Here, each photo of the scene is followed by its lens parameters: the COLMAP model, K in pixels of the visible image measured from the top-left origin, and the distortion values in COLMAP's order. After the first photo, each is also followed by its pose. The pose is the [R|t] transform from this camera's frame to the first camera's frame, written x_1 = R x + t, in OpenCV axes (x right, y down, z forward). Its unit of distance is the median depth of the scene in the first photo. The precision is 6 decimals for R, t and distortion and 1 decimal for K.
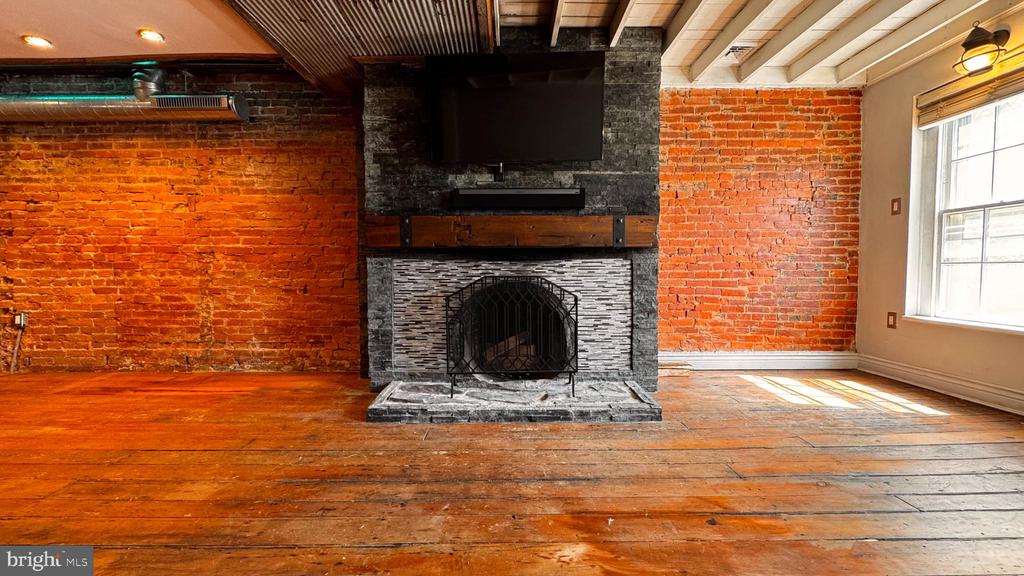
lens RADIAL K [[409.5, 0, 508.7], [0, 409.5, 286.1], [0, 0, 1]] dist [-0.003030, 0.000095]
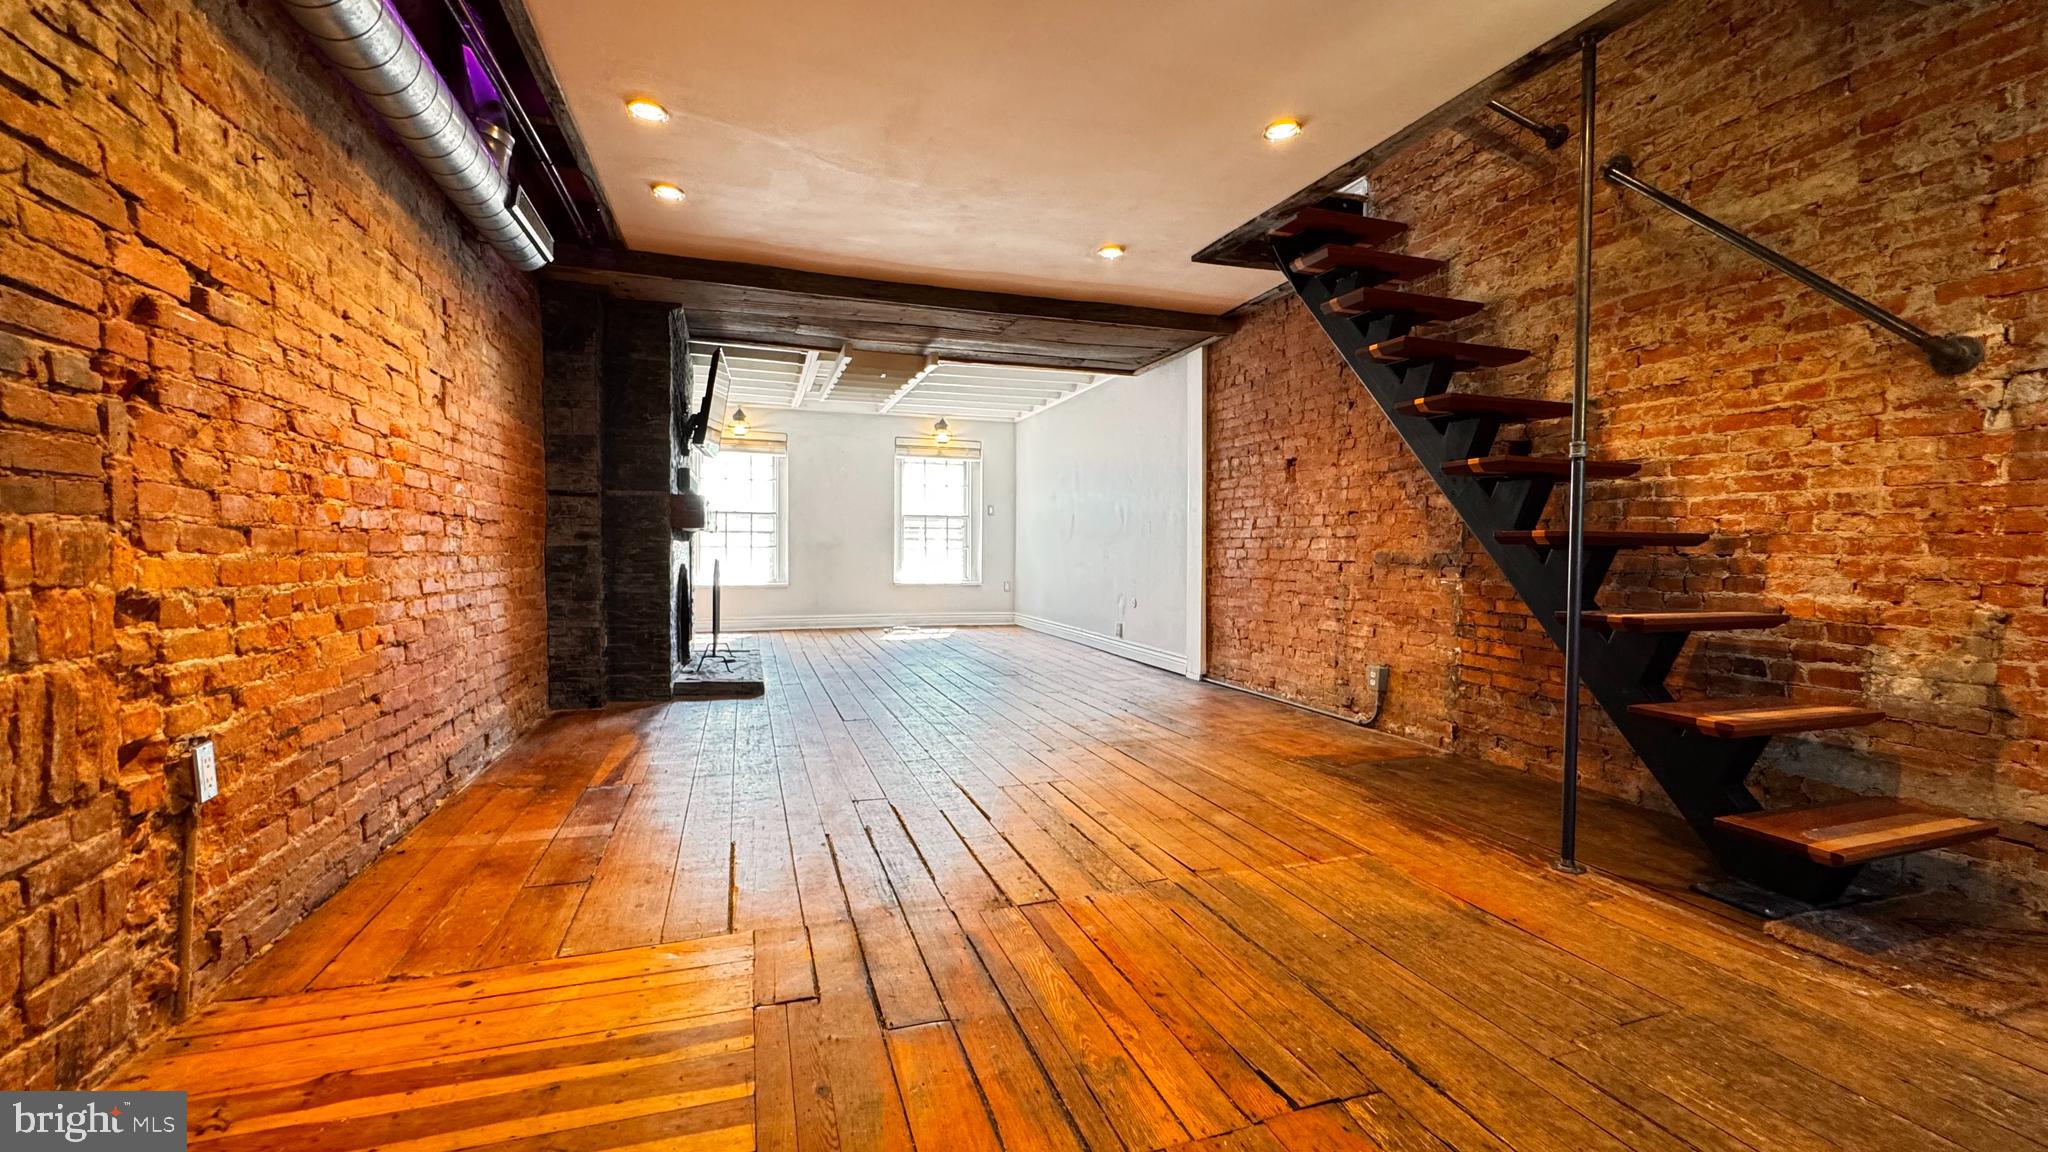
lens RADIAL K [[818.9, 0, 1027.1], [0, 818.9, 574.5], [0, 0, 1]] dist [-0.003030, 0.000095]
pose [[-0.318185, -0.030554, 0.947536, -1.795652], [0.026086, 0.998820, 0.040967, -0.037839], [-0.947670, 0.037752, -0.317012, 0.699424]]
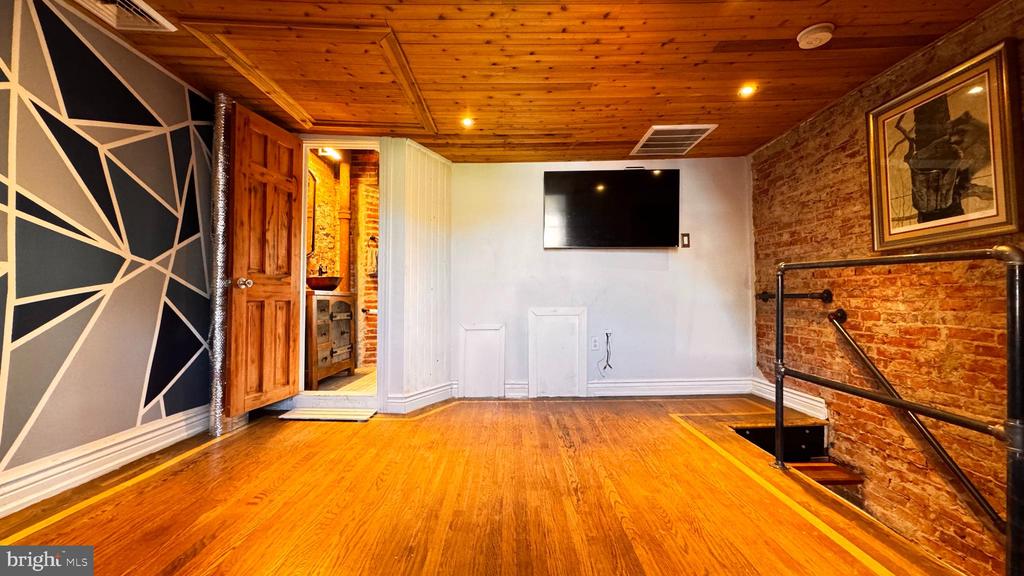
lens RADIAL K [[409.5, 0, 511.7], [0, 409.5, 286.6], [0, 0, 1]] dist [-0.003030, 0.000095]
pose [[0.001912, 0.033404, 0.999440, -1.597244], [0.034480, 0.998845, -0.033450, -0.788937], [-0.999404, 0.034525, 0.000758, 0.423434]]
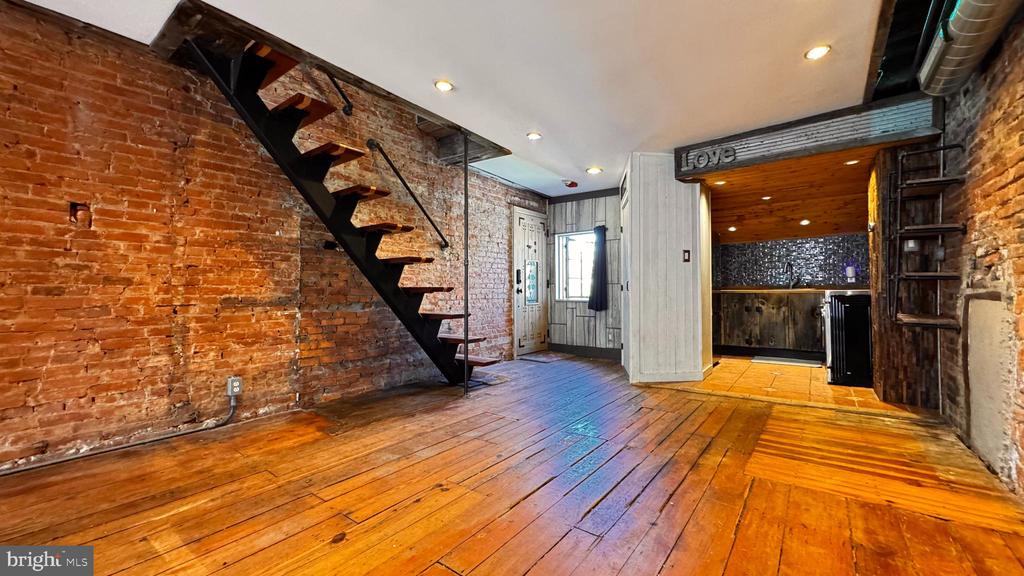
lens RADIAL K [[409.5, 0, 509.8], [0, 409.5, 287.1], [0, 0, 1]] dist [-0.003030, 0.000095]
pose [[-0.613299, -0.003661, -0.789842, -0.503507], [-0.023904, 0.999617, 0.013928, -0.053766], [0.789489, 0.027422, -0.613152, 0.801179]]
